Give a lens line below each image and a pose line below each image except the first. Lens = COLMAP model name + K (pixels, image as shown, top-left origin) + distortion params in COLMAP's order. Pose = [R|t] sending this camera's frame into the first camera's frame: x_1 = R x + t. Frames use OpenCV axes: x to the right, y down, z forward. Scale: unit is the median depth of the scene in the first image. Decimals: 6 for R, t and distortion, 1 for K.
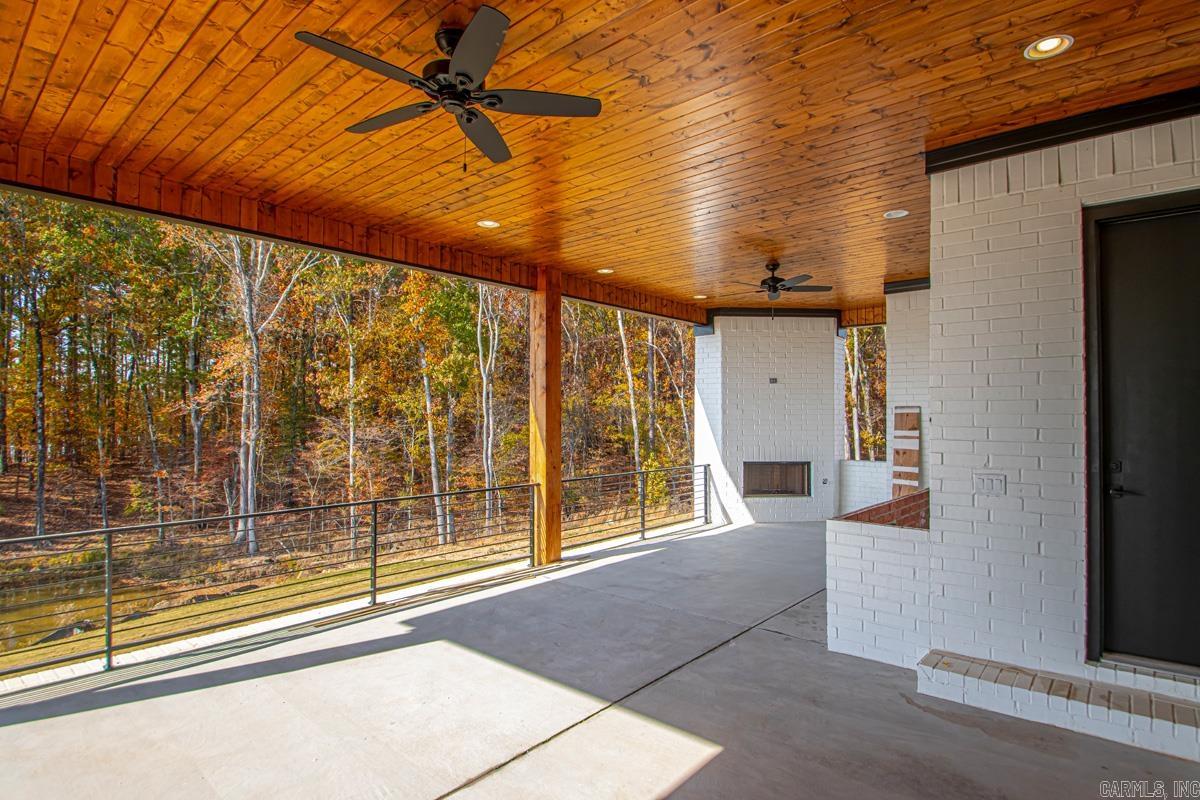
lens RADIAL K [[639.7, 0, 604.3], [0, 639.7, 411.0], [0, 0, 1]] dist [0.005700, -0.013387]
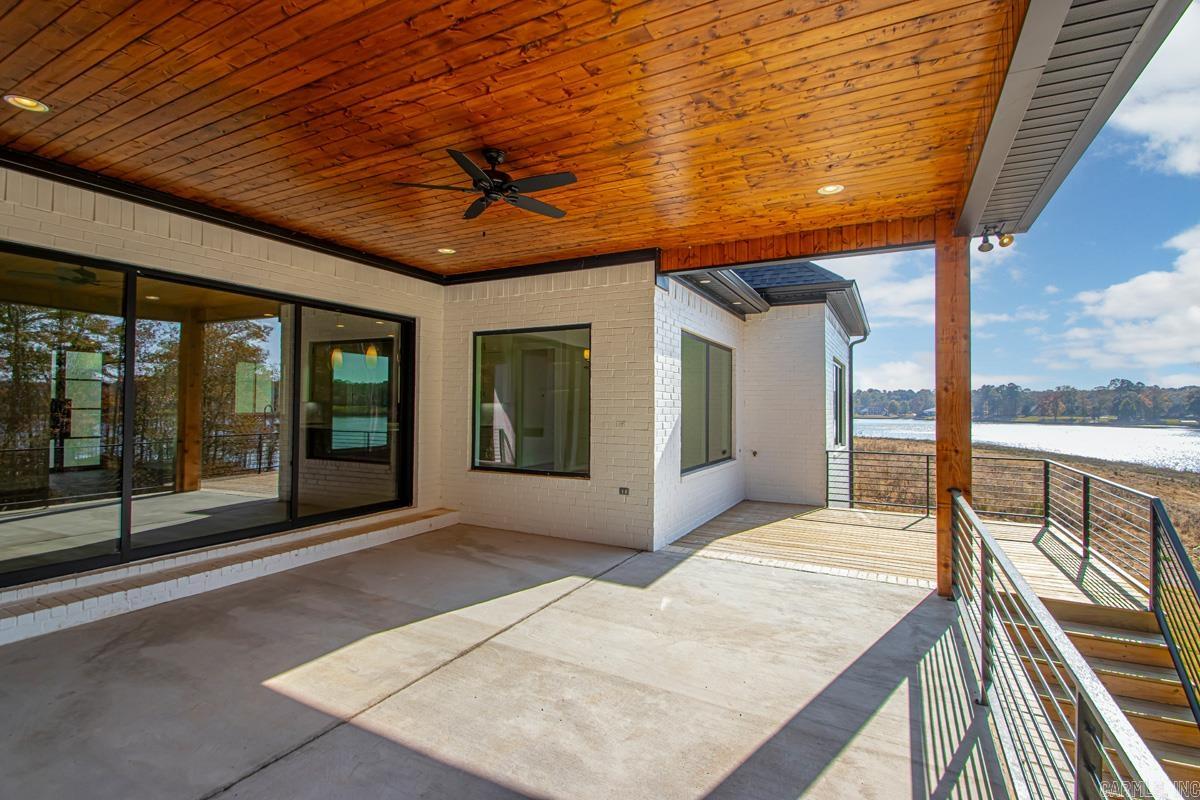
lens RADIAL K [[555.0, 0, 607.0], [0, 555.0, 404.0], [0, 0, 1]] dist [-0.000925, -0.000088]
pose [[-0.970339, -0.010609, -0.241515, -0.019764], [-0.007264, 0.999865, -0.014735, 0.005077], [0.241639, -0.012544, -0.970285, 0.246206]]
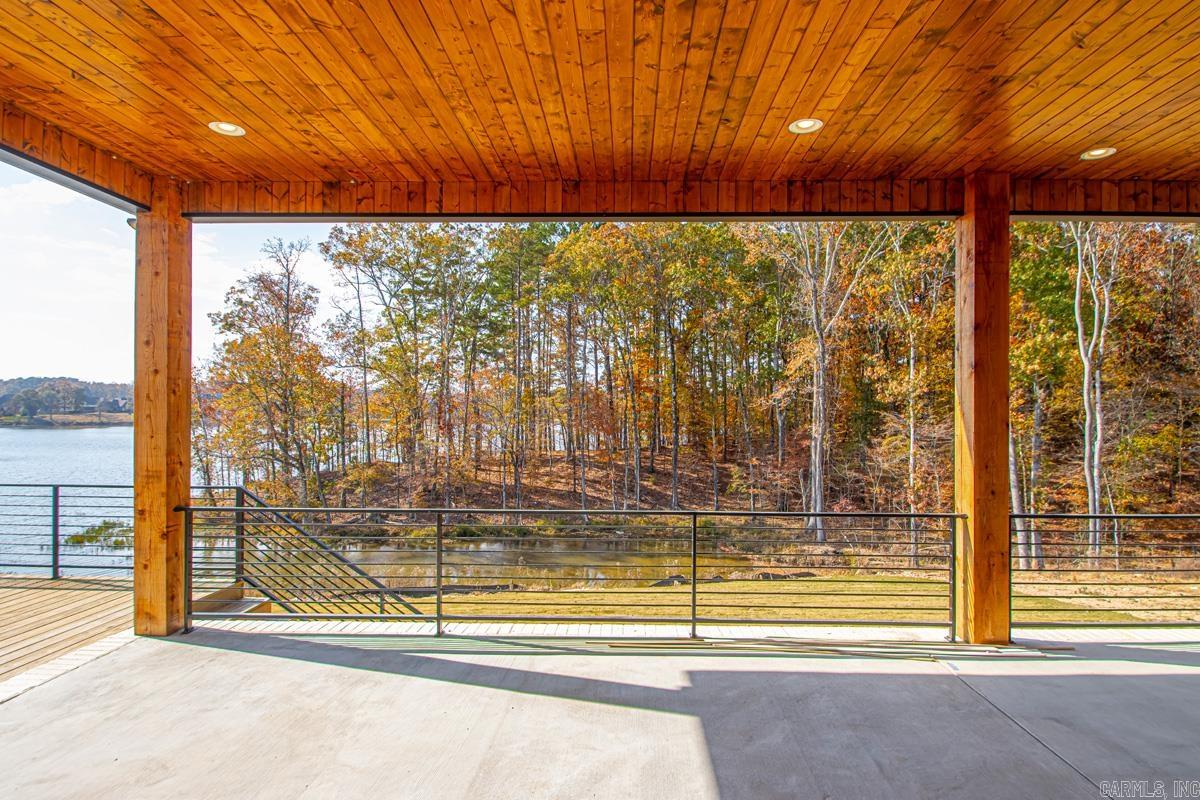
lens RADIAL K [[639.7, 0, 604.3], [0, 639.7, 411.0], [0, 0, 1]] dist [0.005700, -0.013387]
pose [[0.635803, 0.003942, -0.771841, 0.041729], [0.001045, 0.999982, 0.005968, 0.001264], [0.771851, -0.004601, 0.635787, 0.080329]]
